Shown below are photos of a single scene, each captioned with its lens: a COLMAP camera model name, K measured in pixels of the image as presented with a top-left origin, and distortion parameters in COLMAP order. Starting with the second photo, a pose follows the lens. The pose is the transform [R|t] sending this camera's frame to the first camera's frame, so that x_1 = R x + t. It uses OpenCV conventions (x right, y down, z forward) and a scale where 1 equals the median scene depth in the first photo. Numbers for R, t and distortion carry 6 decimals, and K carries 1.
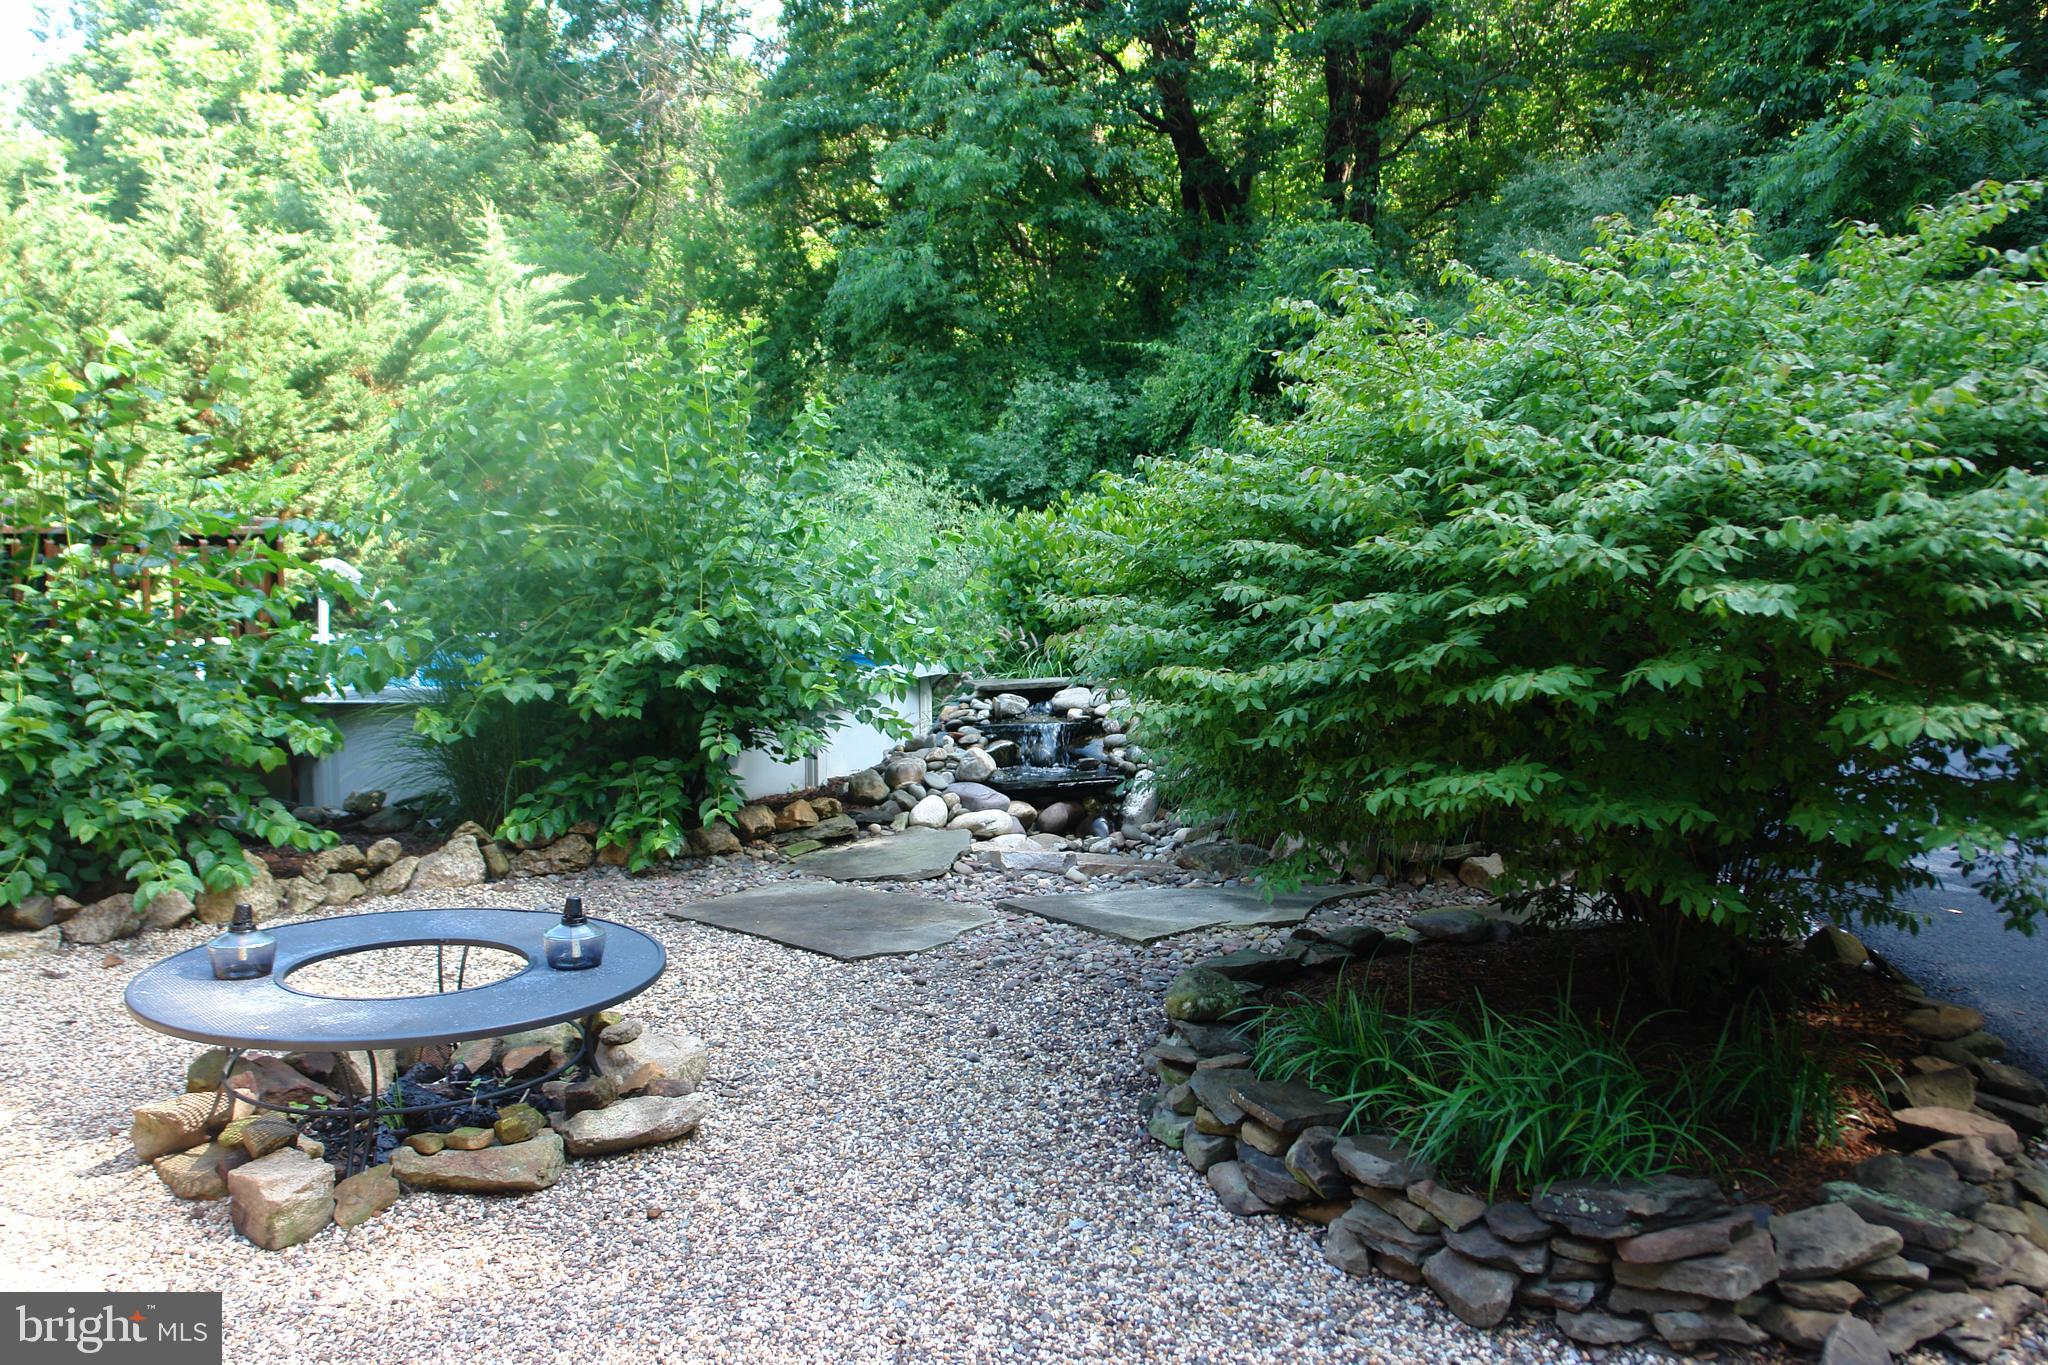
lens RADIAL K [[1532.1, 0, 1024.6], [0, 1532.1, 682.4], [0, 0, 1]] dist [-0.100267, 0.070341]
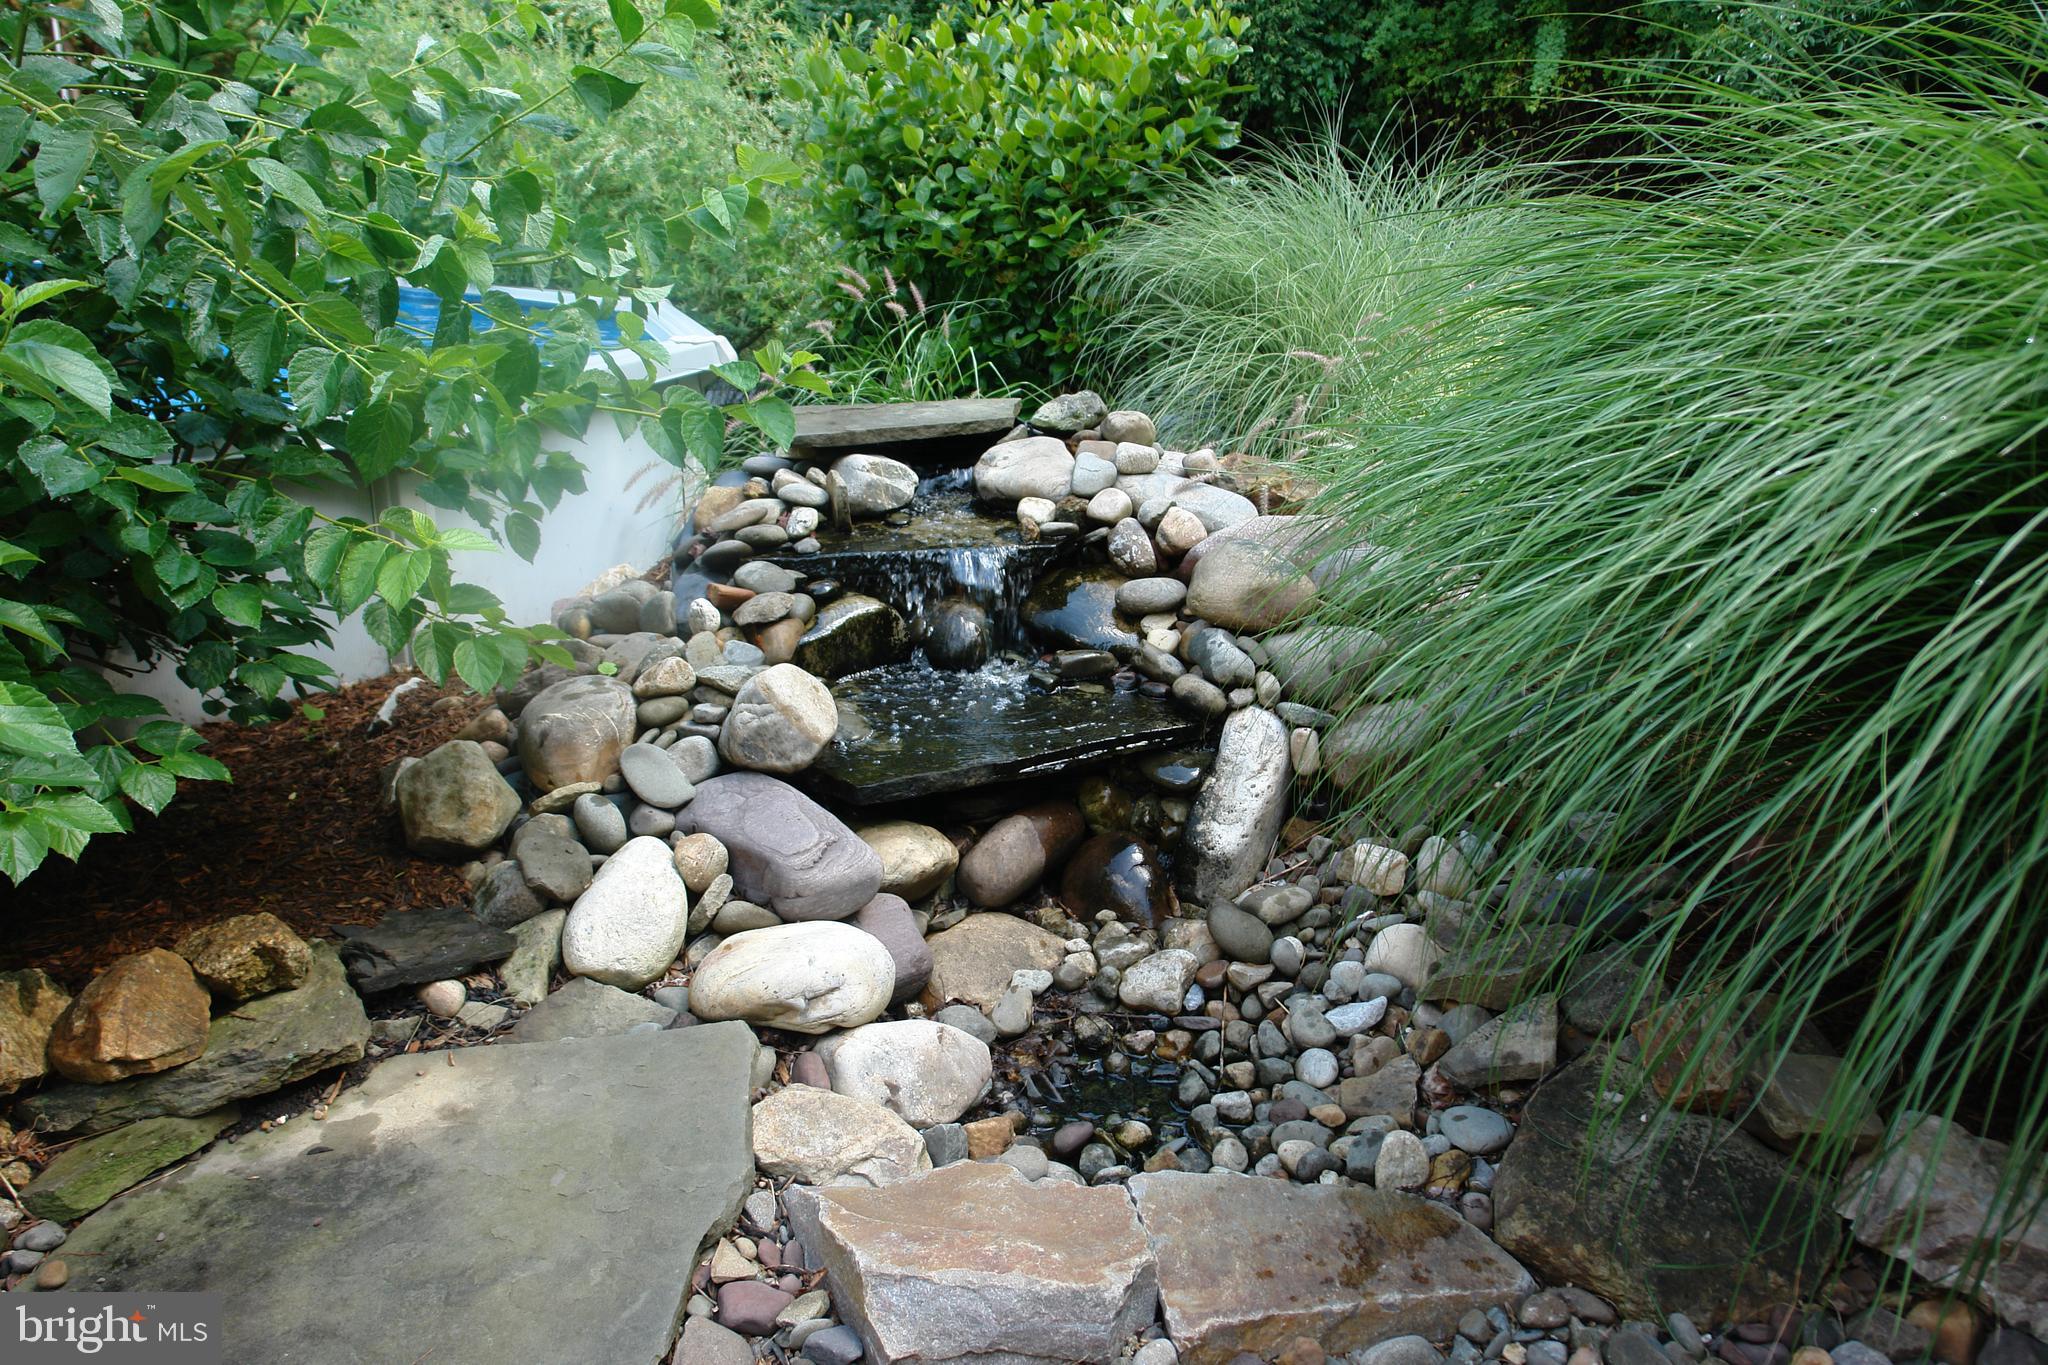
lens RADIAL K [[1543.0, 0, 1023.2], [0, 1543.0, 681.1], [0, 0, 1]] dist [-0.056221, 0.000429]
pose [[0.995382, -0.012054, 0.095235, -0.009412], [-0.011683, 0.969497, 0.244824, -0.036308], [-0.095281, -0.244806, 0.964879, 0.621931]]
